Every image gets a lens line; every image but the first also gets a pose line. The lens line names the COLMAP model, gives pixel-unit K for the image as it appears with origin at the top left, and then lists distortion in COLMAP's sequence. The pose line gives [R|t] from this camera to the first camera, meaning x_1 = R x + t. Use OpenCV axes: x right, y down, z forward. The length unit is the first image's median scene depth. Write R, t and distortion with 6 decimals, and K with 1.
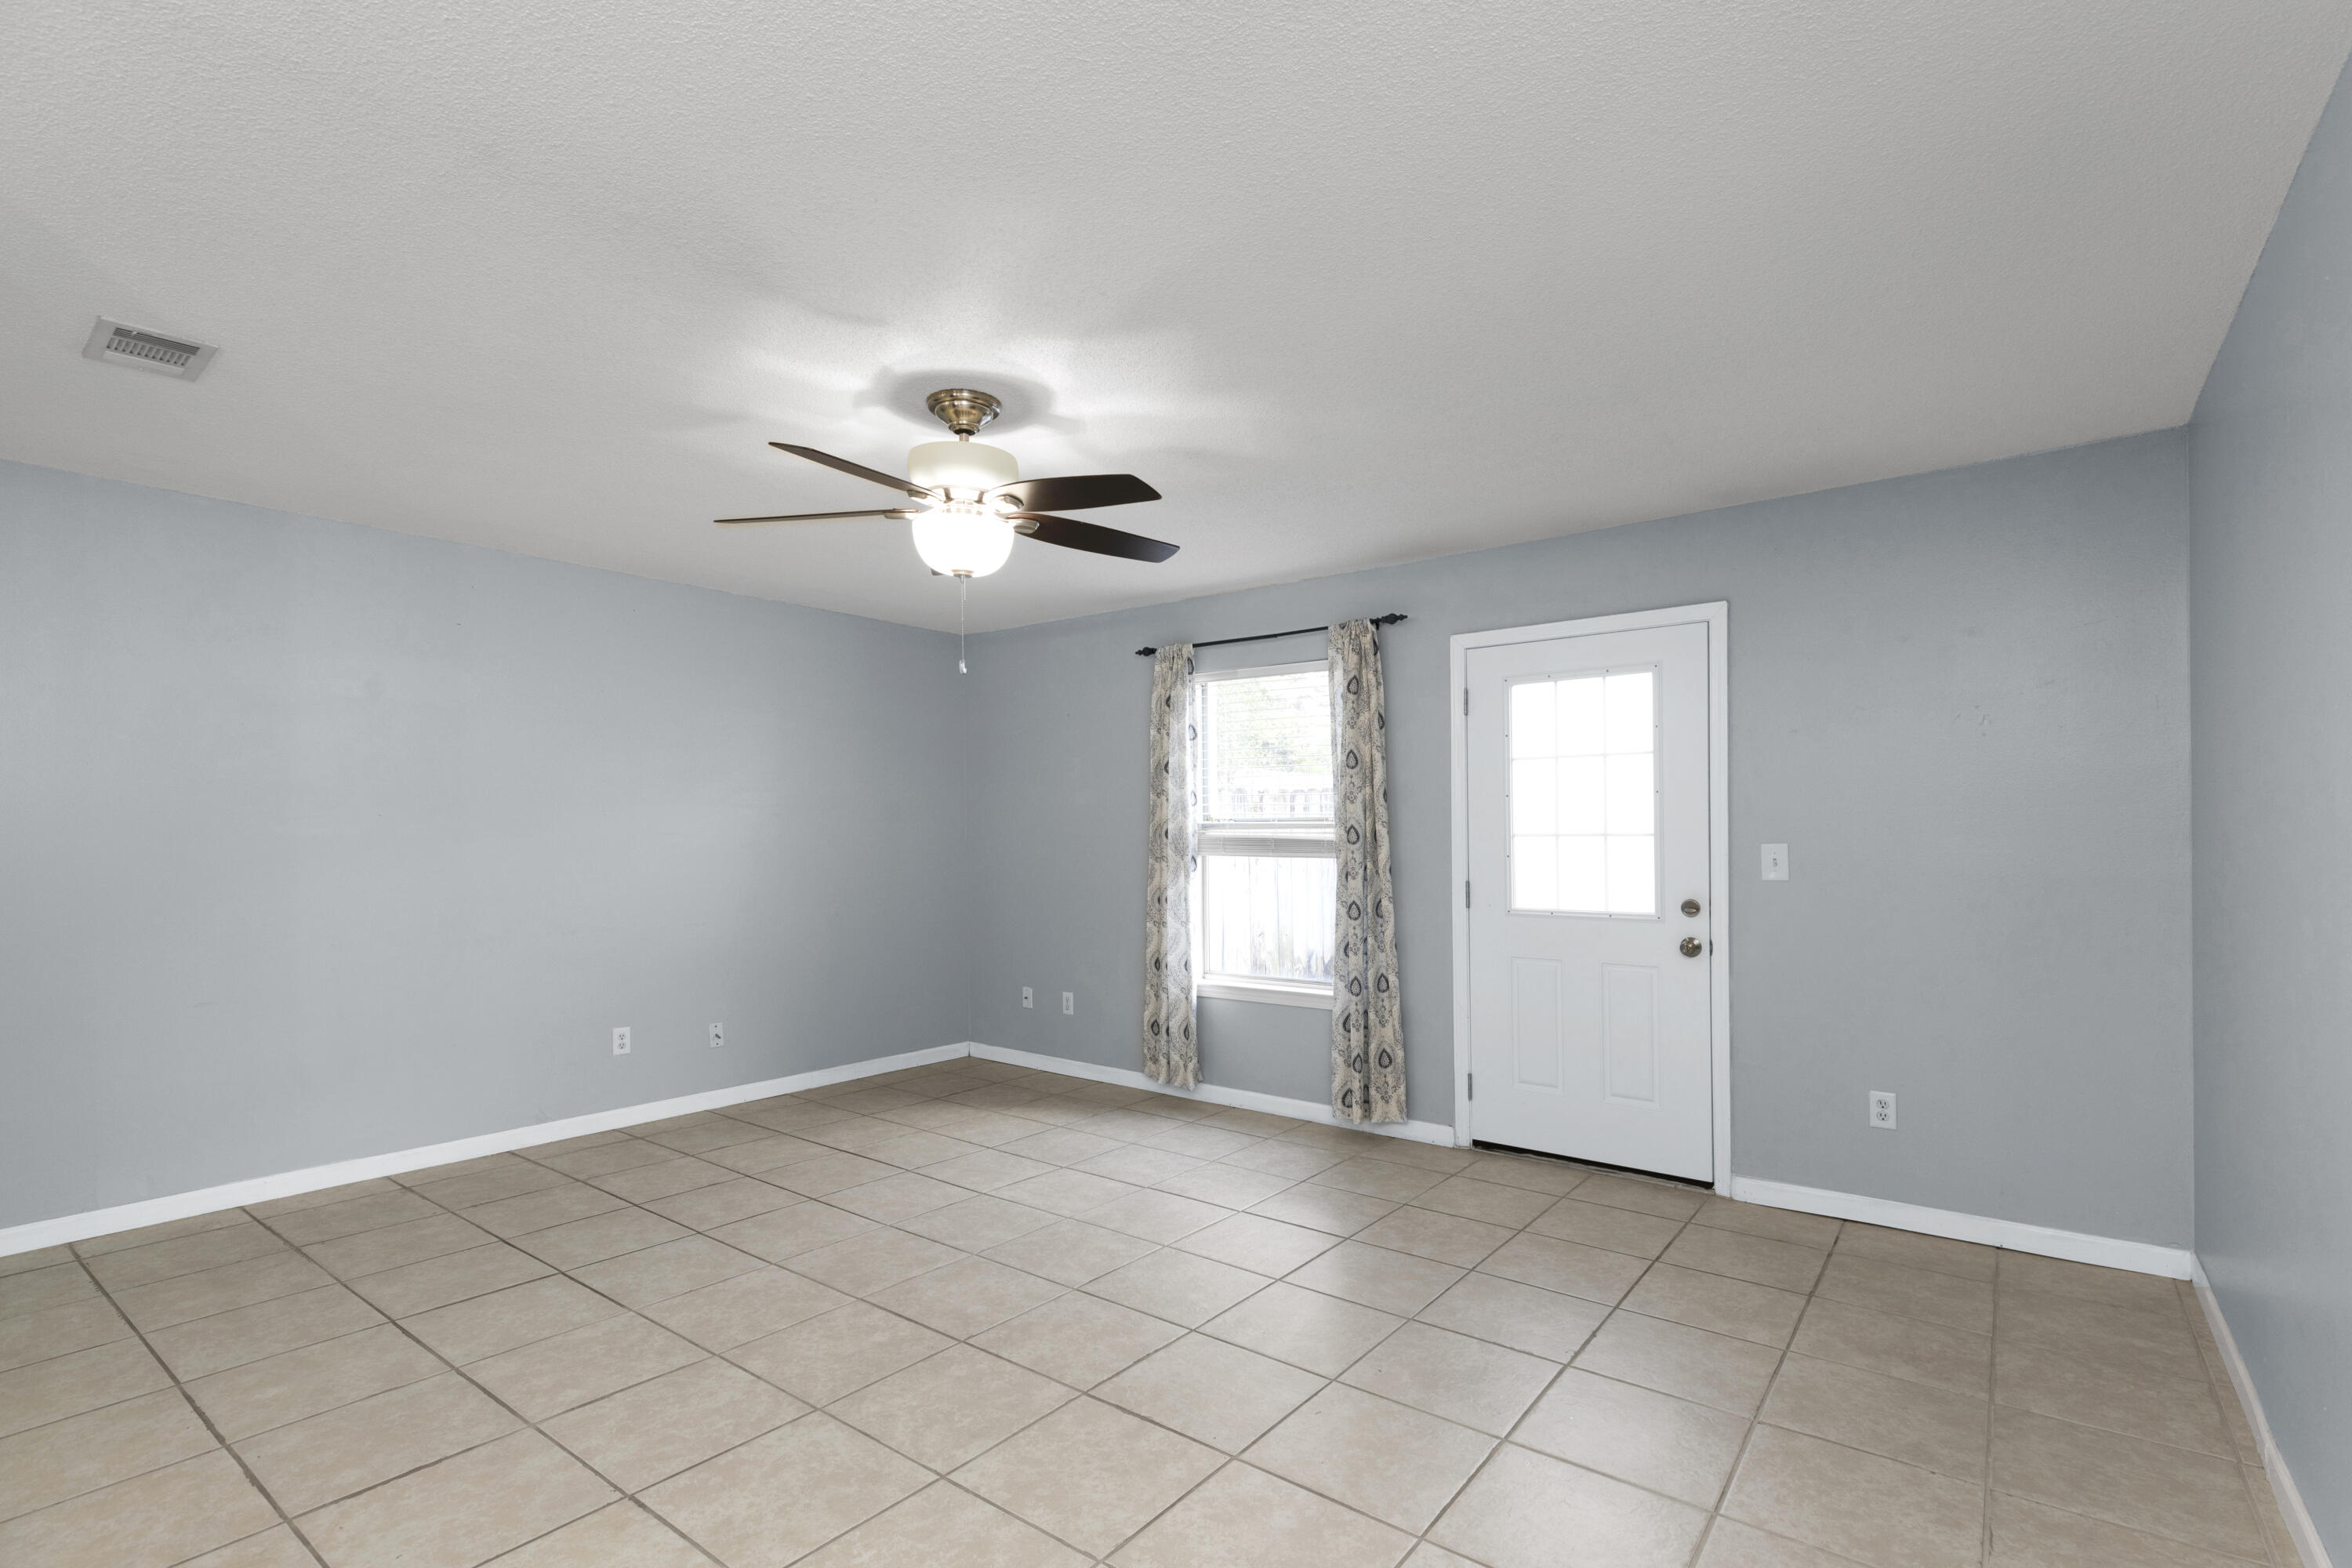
lens RADIAL K [[1090.1, 0, 1178.0], [0, 1090.1, 817.9], [0, 0, 1]] dist [0.002152, 0.000381]
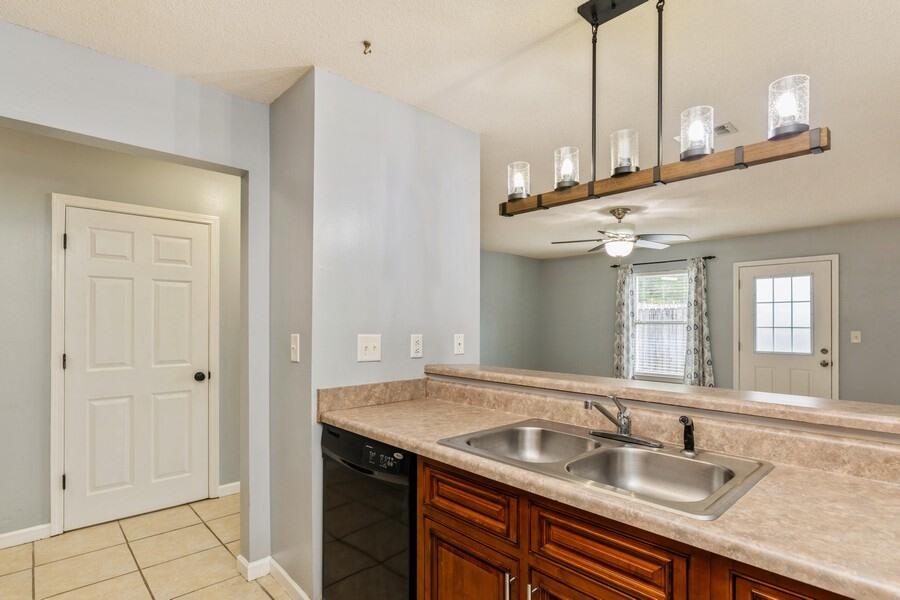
lens RADIAL K [[453.7, 0, 450.8], [0, 453.7, 319.4], [0, 0, 1]] dist [-0.003623, -0.000900]
pose [[0.986609, 0.005898, -0.162994, -0.369883], [-0.004965, 0.999969, 0.006130, -0.011596], [0.163025, -0.005239, 0.986608, -0.449889]]
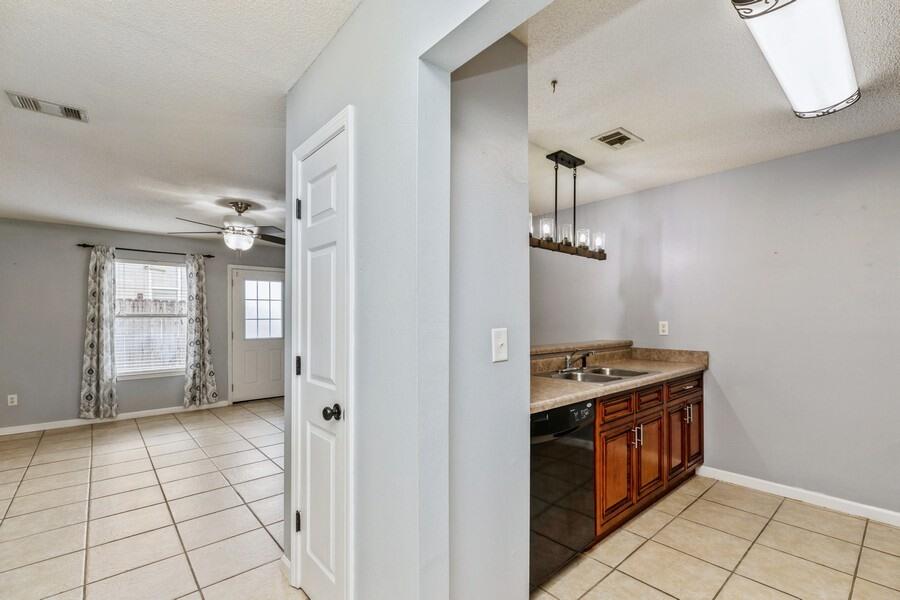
lens RADIAL K [[406.4, 0, 449.8], [0, 406.4, 317.4], [0, 0, 1]] dist [0.002618, 0.000185]
pose [[0.200624, 0.001616, 0.979667, -1.031282], [-0.012556, 0.999921, 0.000921, -0.001813], [-0.979588, -0.012485, 0.200628, 0.004828]]
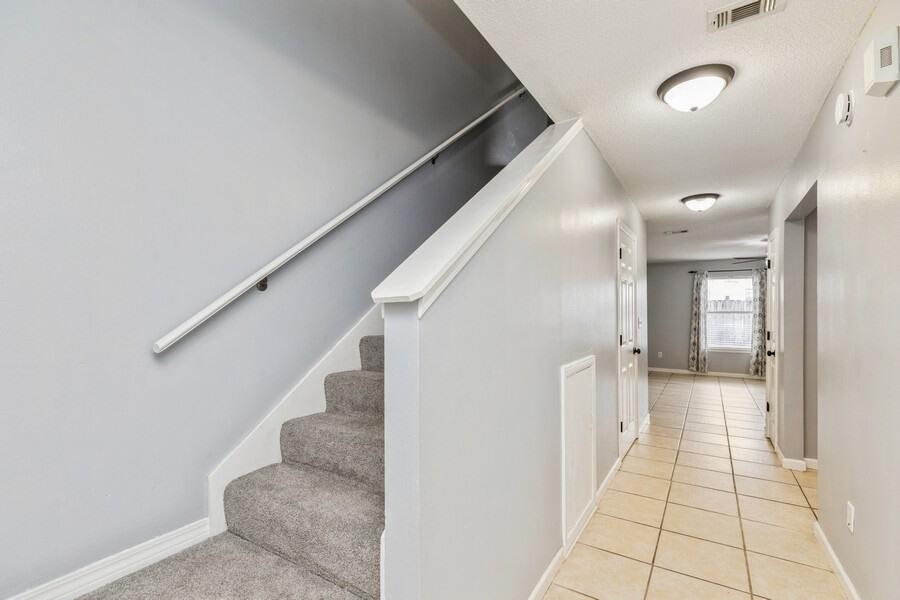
lens RADIAL K [[403.8, 0, 454.8], [0, 403.8, 307.8], [0, 0, 1]] dist [0.000232, 0.000243]
pose [[0.995431, 0.010648, 0.094885, -1.501935], [-0.011198, 0.999923, 0.005272, -0.011187], [-0.094822, -0.006310, 0.995474, -0.683035]]
